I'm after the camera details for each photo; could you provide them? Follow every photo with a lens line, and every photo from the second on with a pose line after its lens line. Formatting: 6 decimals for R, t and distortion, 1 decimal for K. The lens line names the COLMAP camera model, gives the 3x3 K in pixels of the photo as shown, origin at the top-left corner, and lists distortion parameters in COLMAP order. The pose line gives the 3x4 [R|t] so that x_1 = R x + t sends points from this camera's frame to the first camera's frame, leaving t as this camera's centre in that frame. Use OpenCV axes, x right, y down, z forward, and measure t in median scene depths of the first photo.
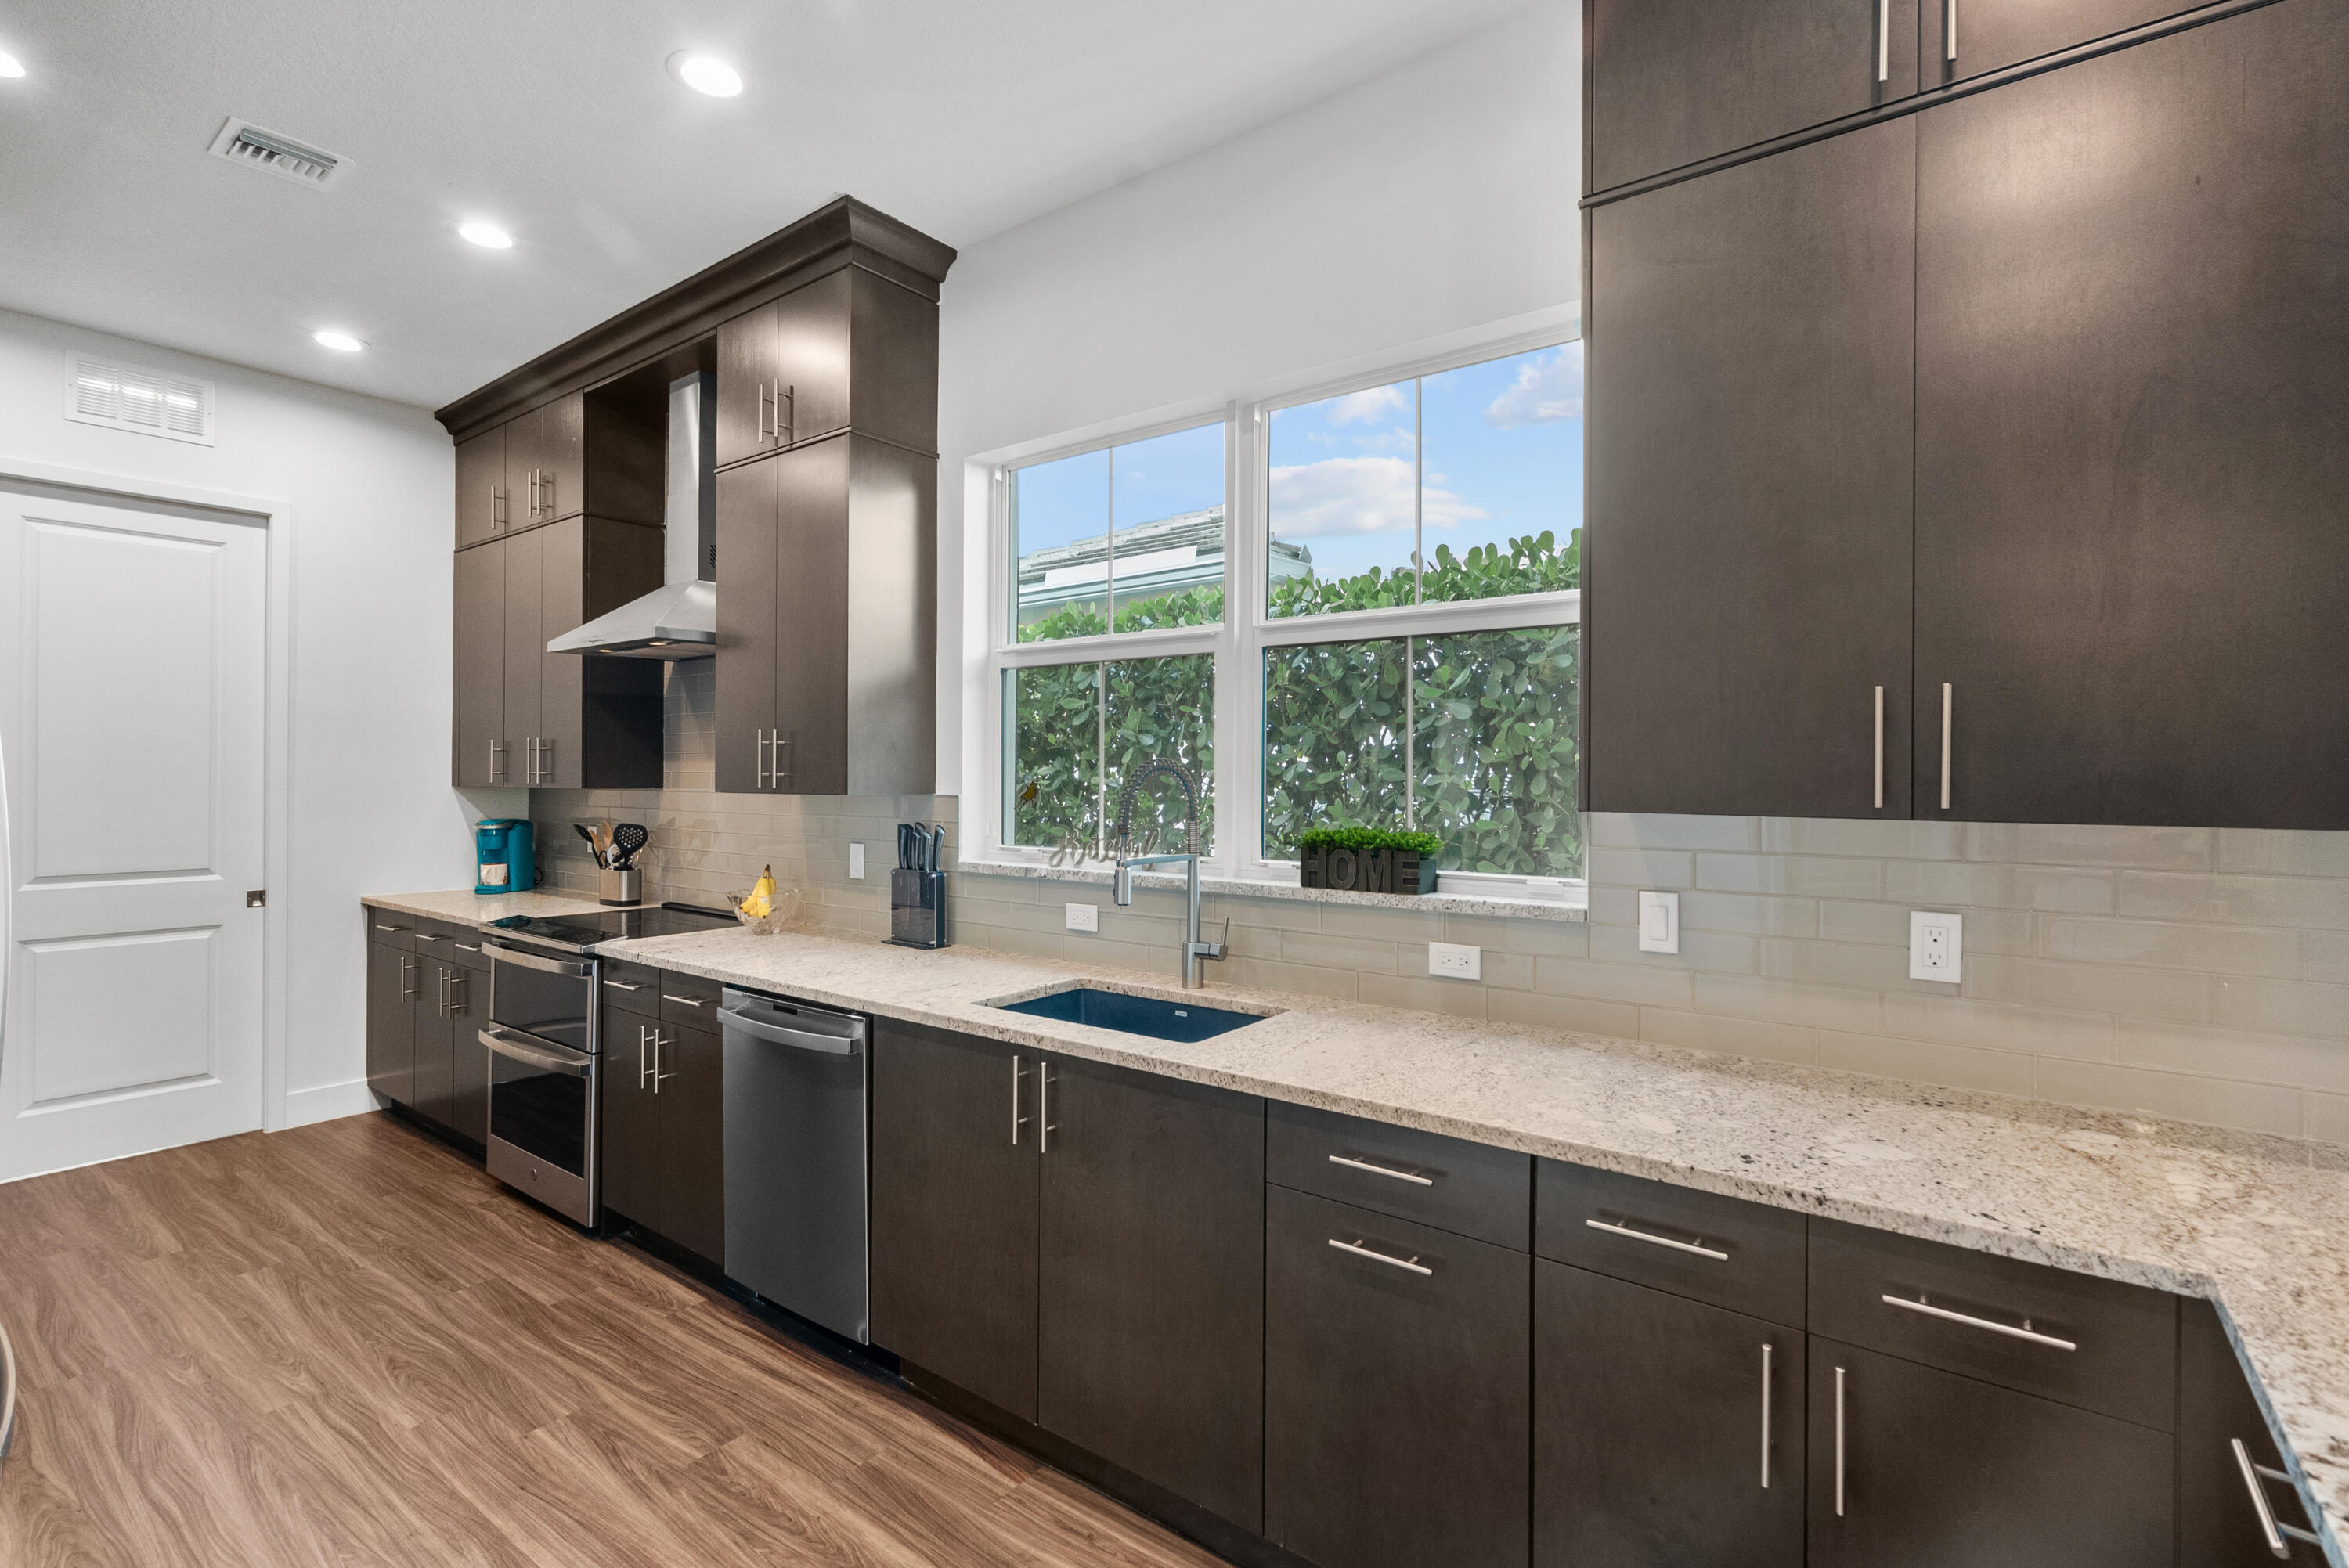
lens RADIAL K [[1067.1, 0, 1168.1], [0, 1067.1, 771.2], [0, 0, 1]] dist [-0.002102, 0.000058]
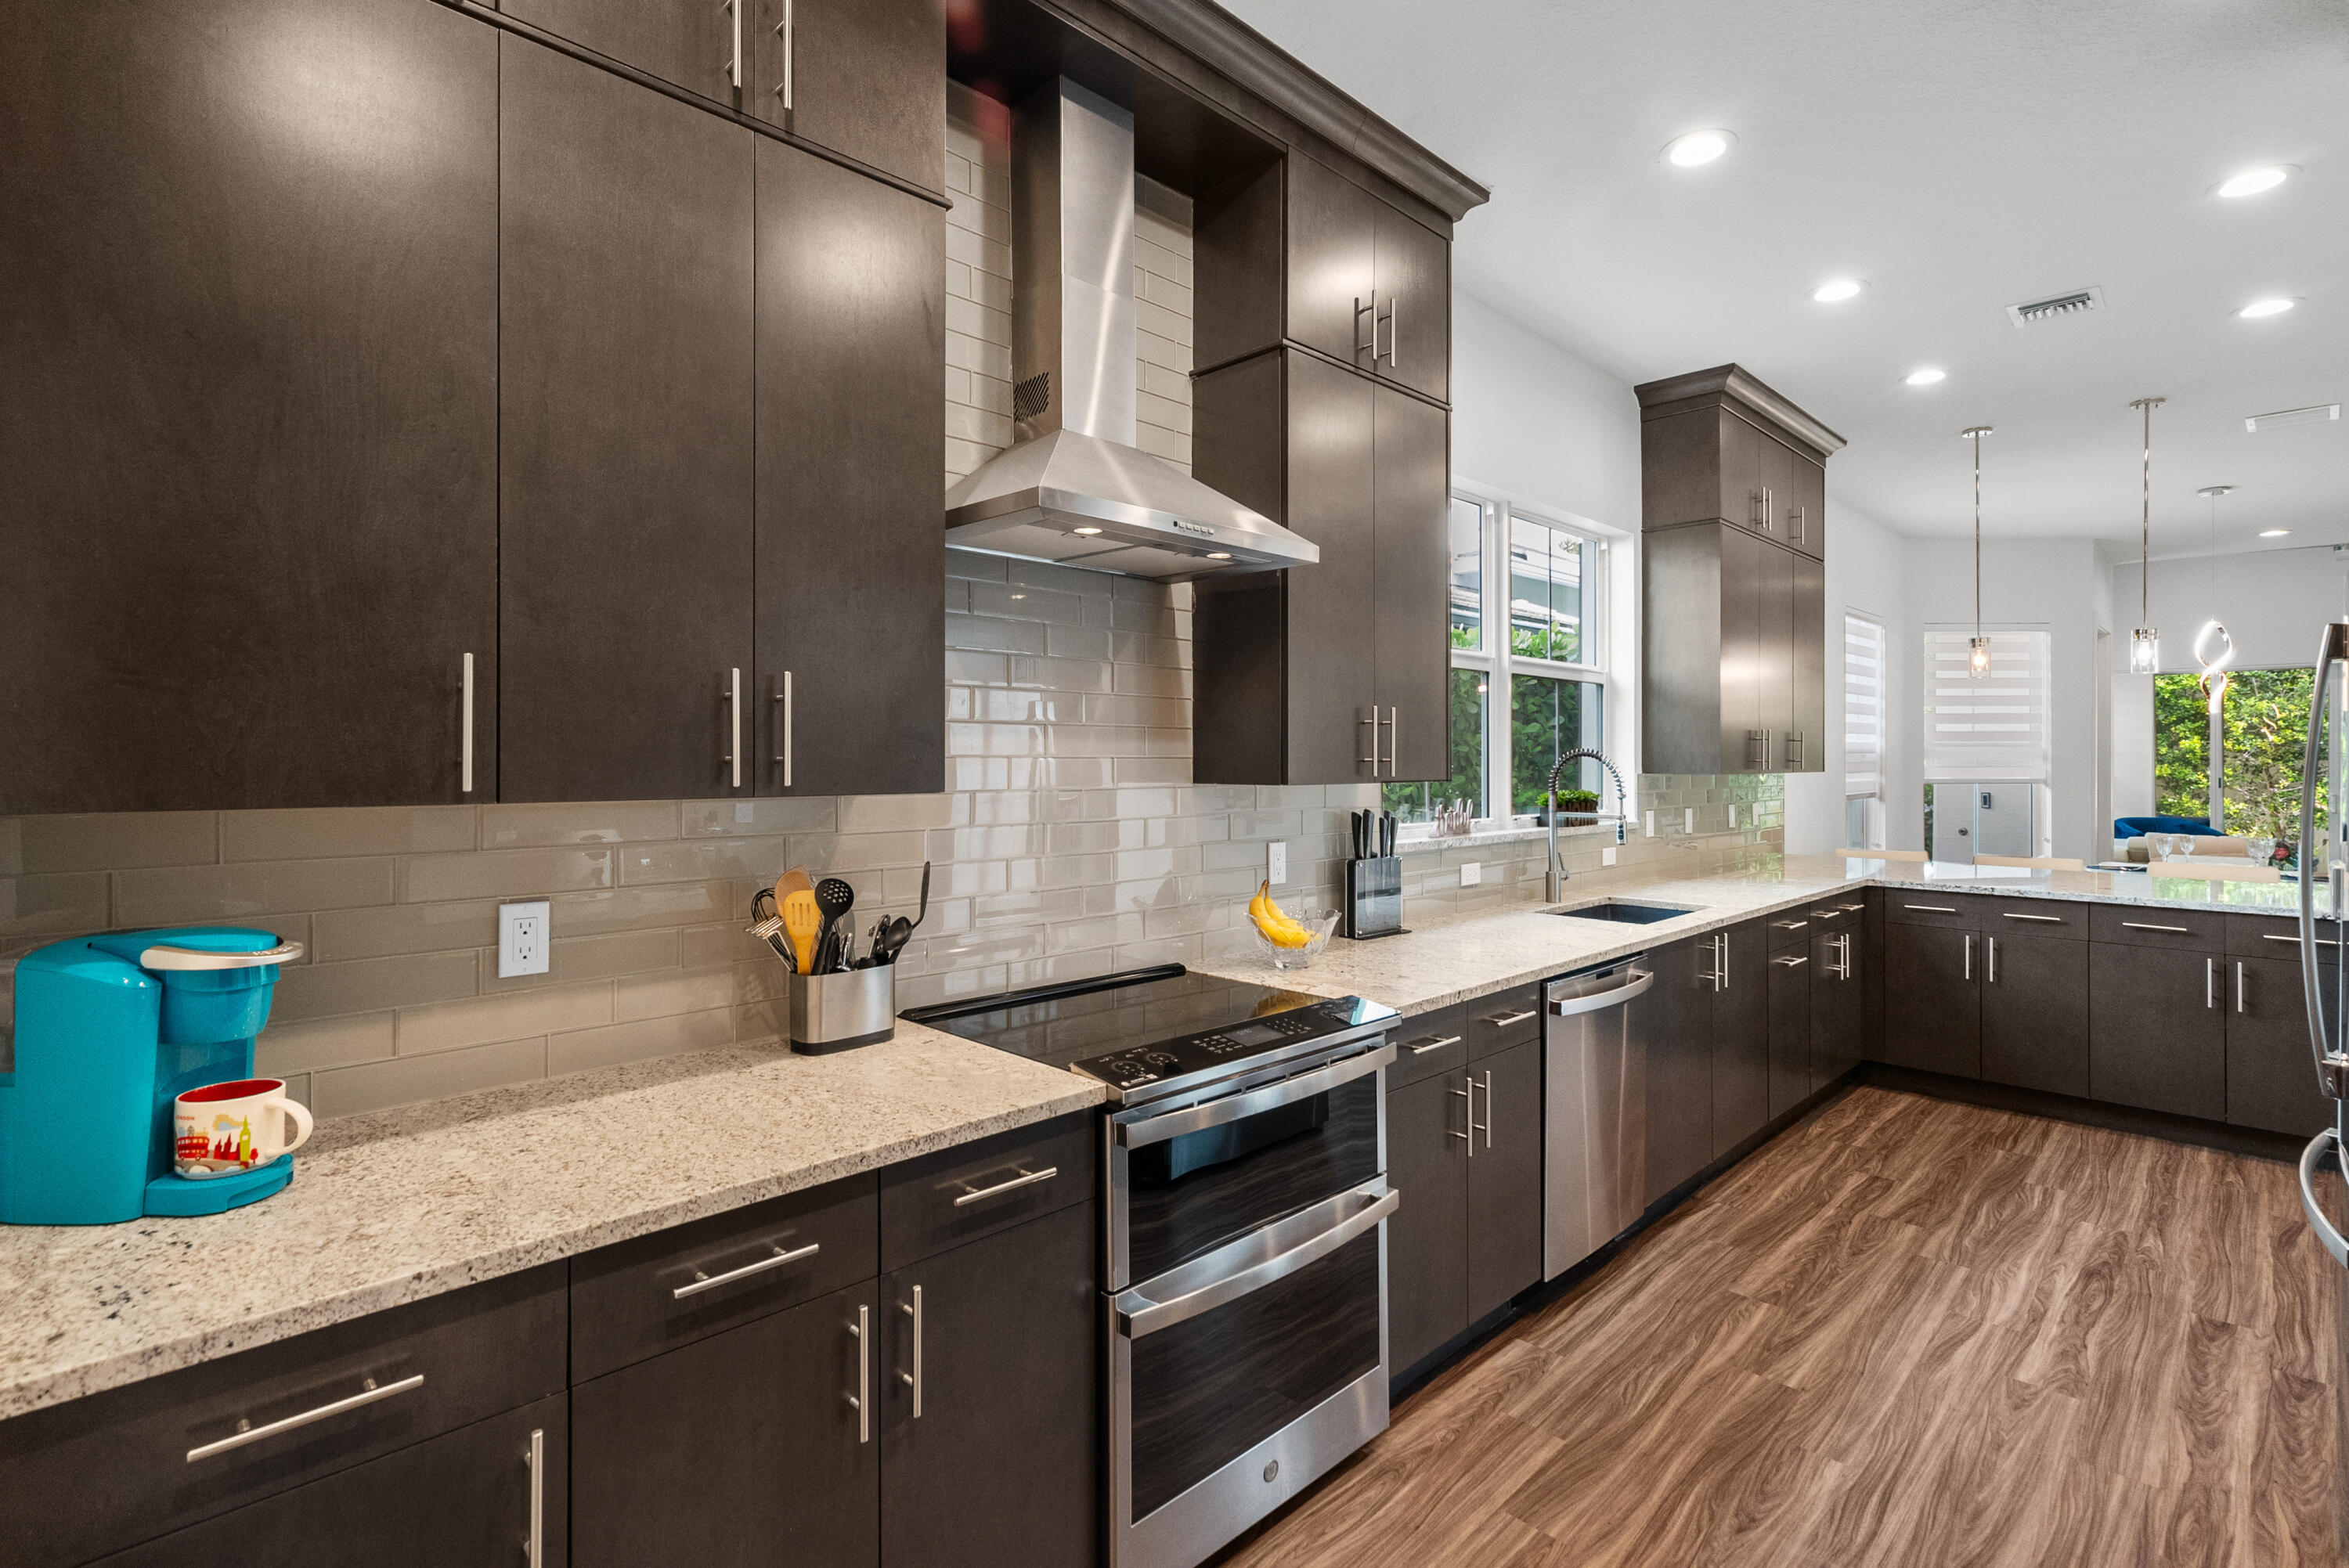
lens RADIAL K [[1108.9, 0, 1166.9], [0, 1108.9, 763.1], [0, 0, 1]] dist [-0.000384, -0.000486]
pose [[0.158249, -0.008085, 0.987366, -1.323617], [0.001624, 0.999967, 0.007928, -0.003071], [-0.987398, 0.000349, 0.158257, 1.076362]]
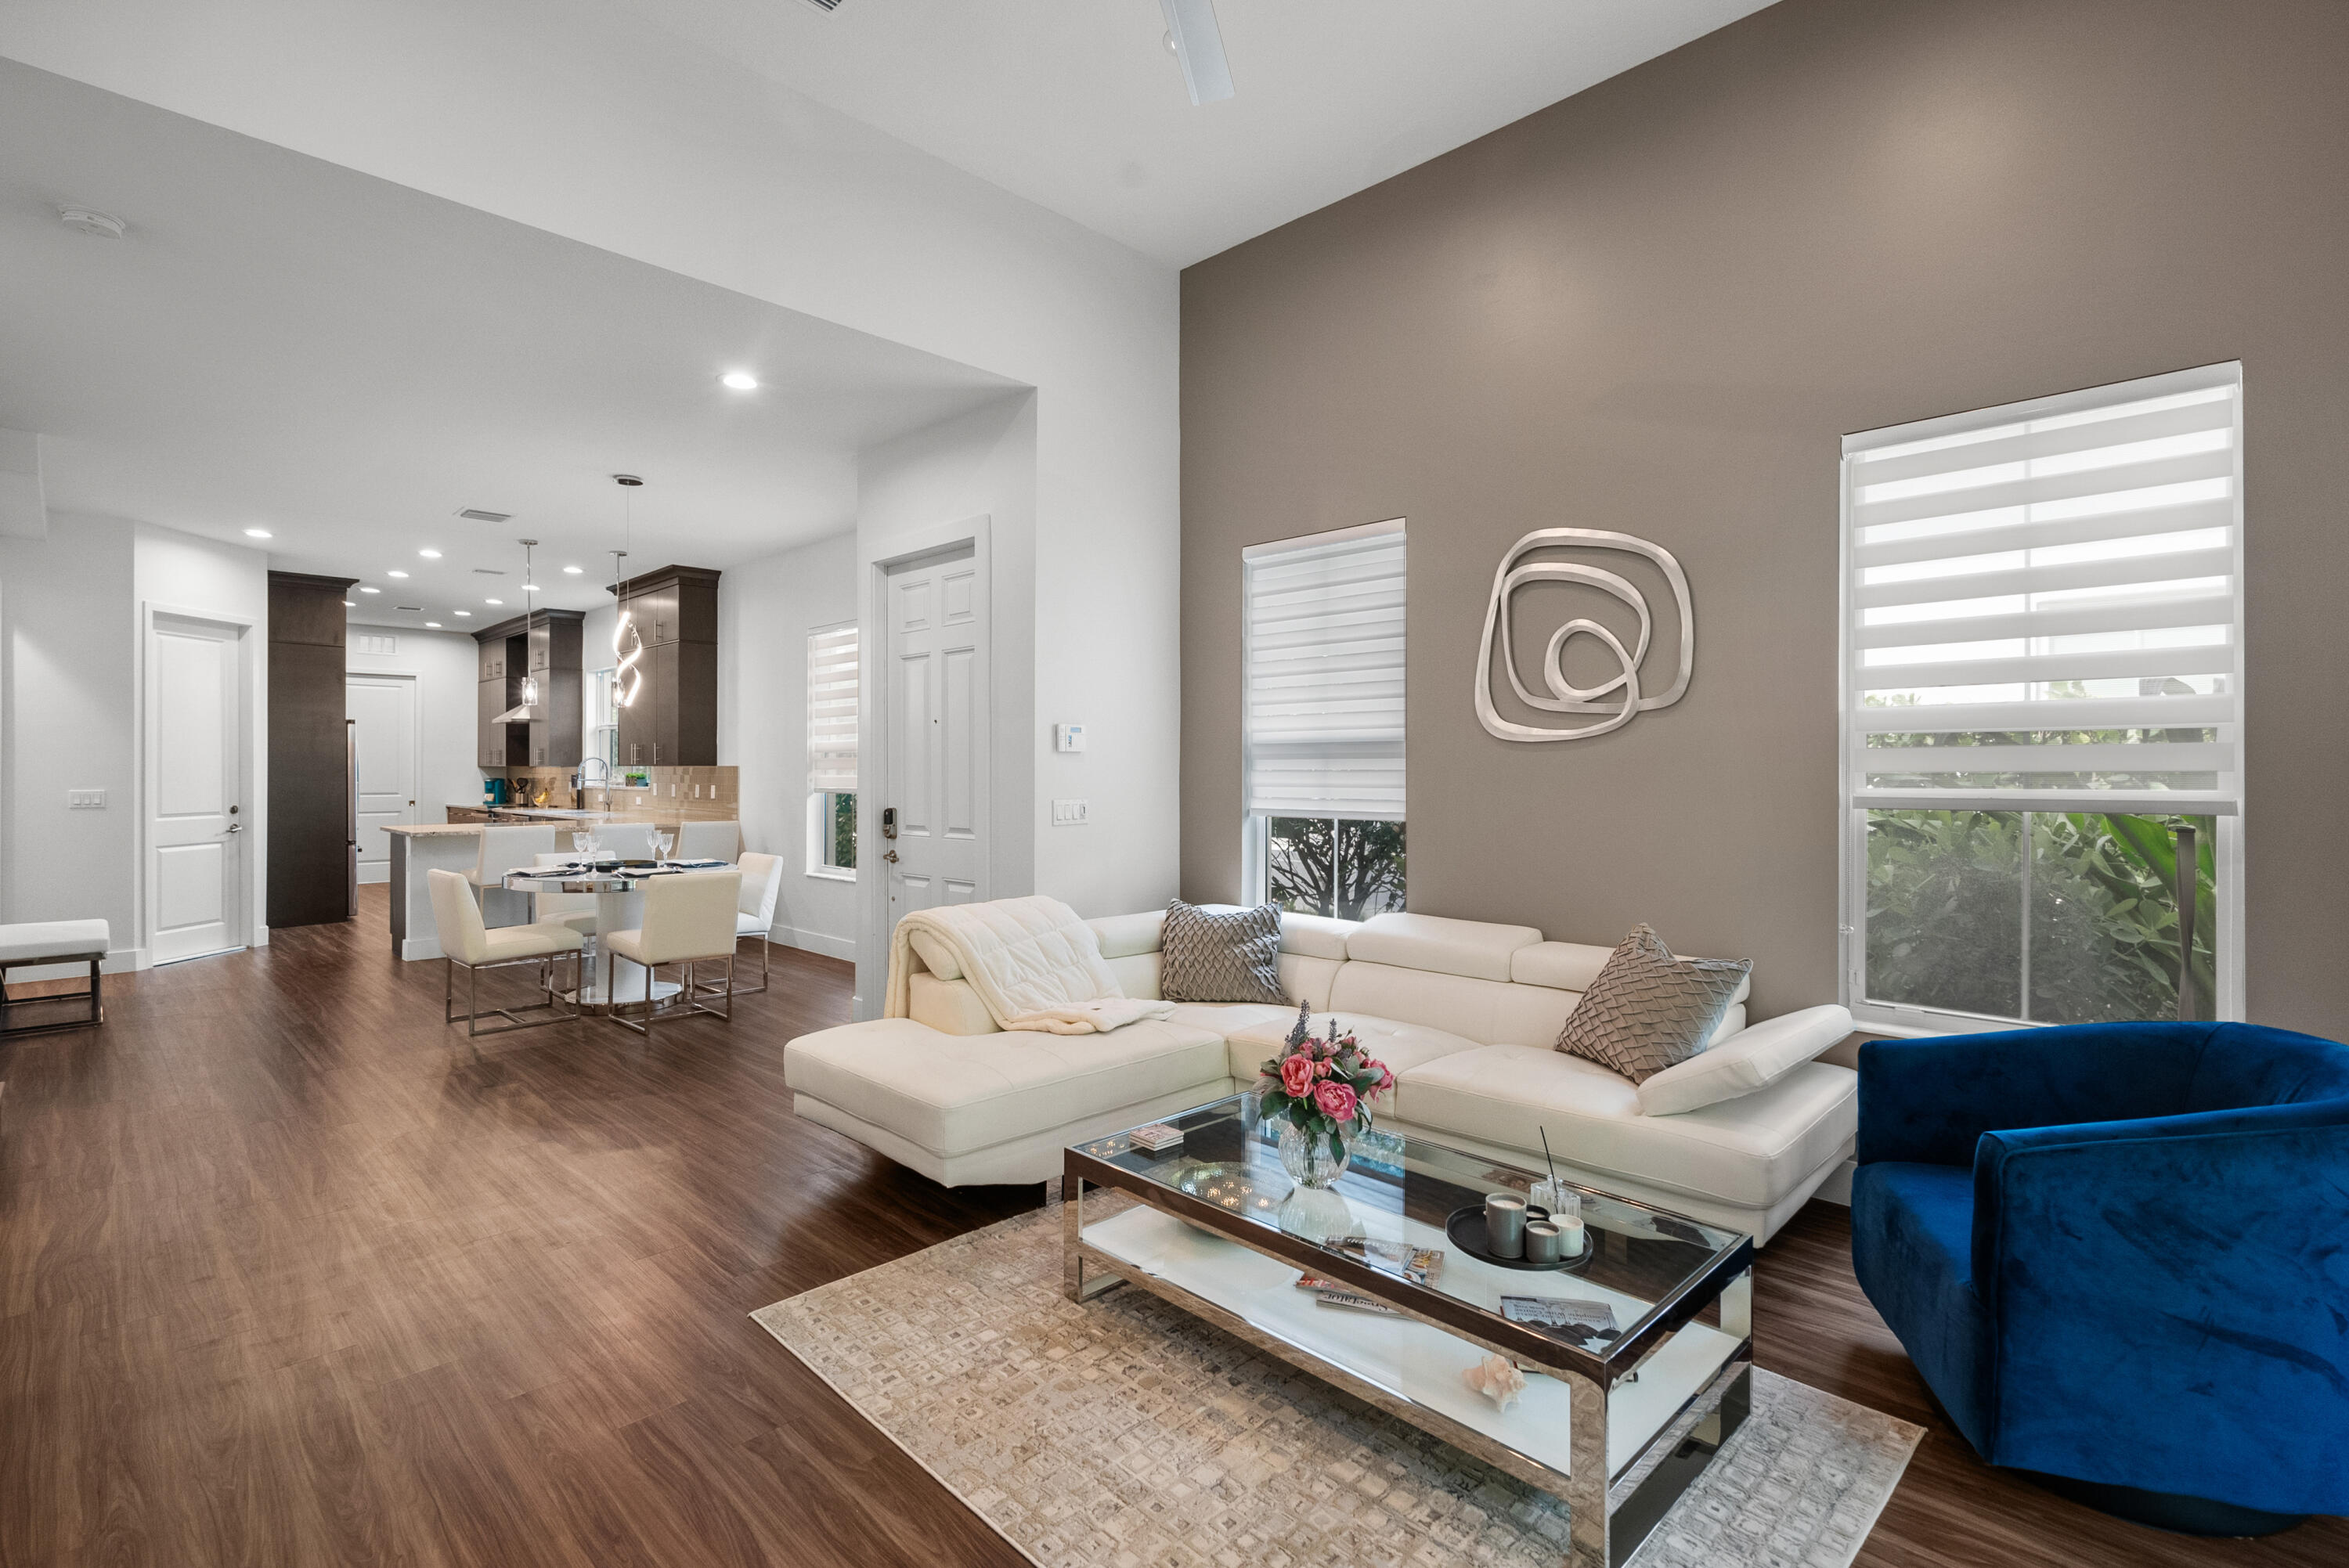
lens RADIAL K [[1094.2, 0, 1171.2], [0, 1094.2, 771.5], [0, 0, 1]] dist [0.000424, 0.000628]
pose [[0.990848, -0.001364, -0.134976, 2.423276], [0.002159, 0.999981, 0.005739, 0.025022], [0.134966, -0.005978, 0.990832, -2.553945]]
